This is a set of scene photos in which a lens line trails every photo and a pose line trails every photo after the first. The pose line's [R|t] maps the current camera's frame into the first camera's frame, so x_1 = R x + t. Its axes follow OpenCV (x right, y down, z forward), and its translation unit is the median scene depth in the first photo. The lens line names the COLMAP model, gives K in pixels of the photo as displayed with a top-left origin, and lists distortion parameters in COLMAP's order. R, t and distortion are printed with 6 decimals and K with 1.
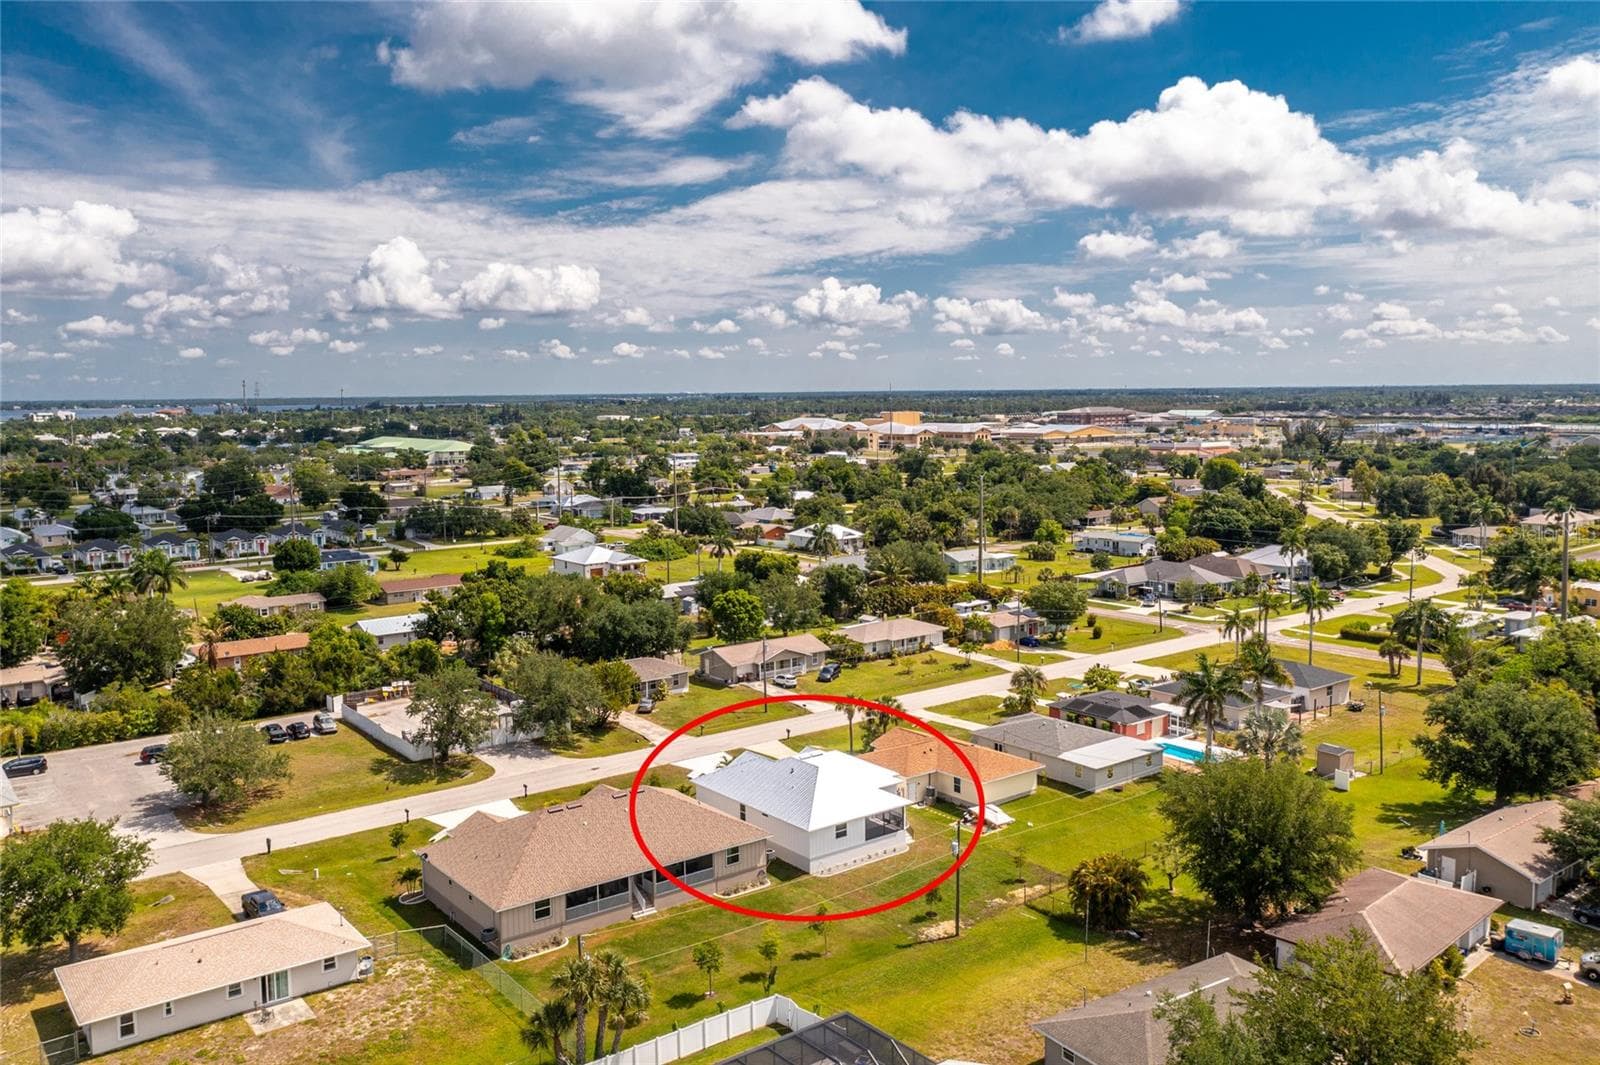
lens RADIAL K [[1267.8, 0, 788.3], [0, 1267.8, 493.5], [0, 0, 1]] dist [-0.007591, 0.000292]
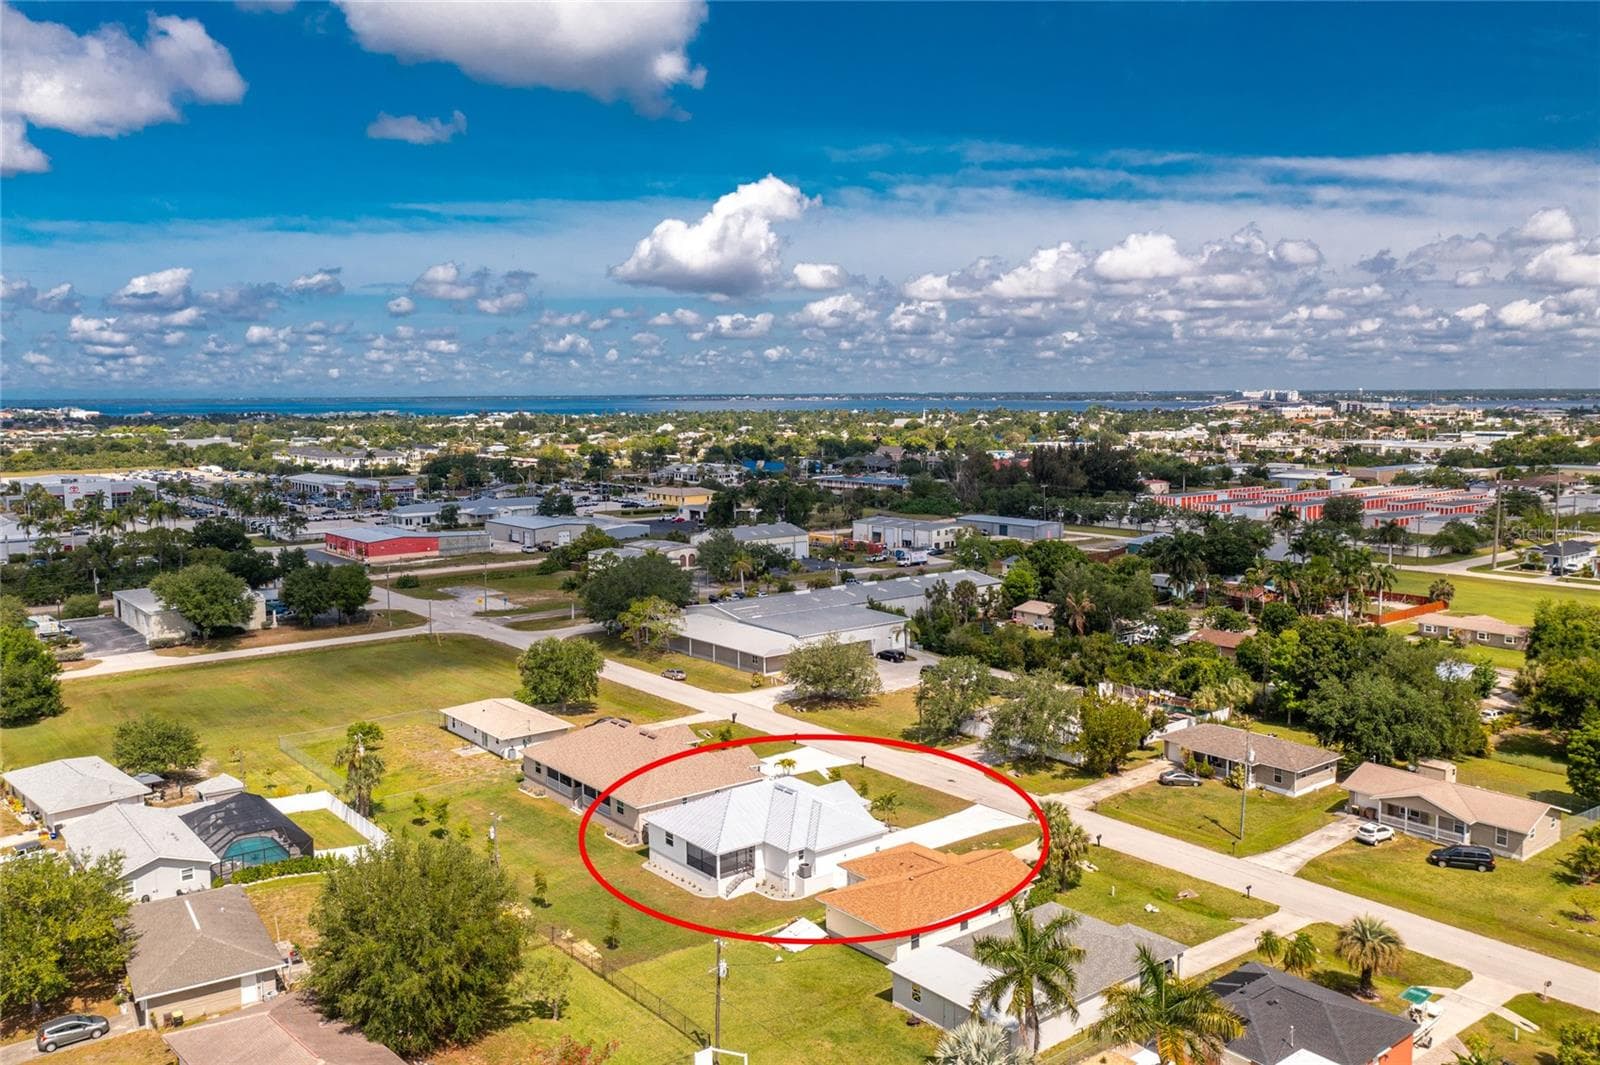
lens RADIAL K [[1267.8, 0, 788.3], [0, 1267.8, 493.5], [0, 0, 1]] dist [-0.007591, 0.000292]
pose [[0.019224, 0.091049, -0.995661, 0.809171], [-0.074238, 0.993226, 0.089393, -0.088799], [0.997055, 0.072198, 0.025854, 0.806316]]
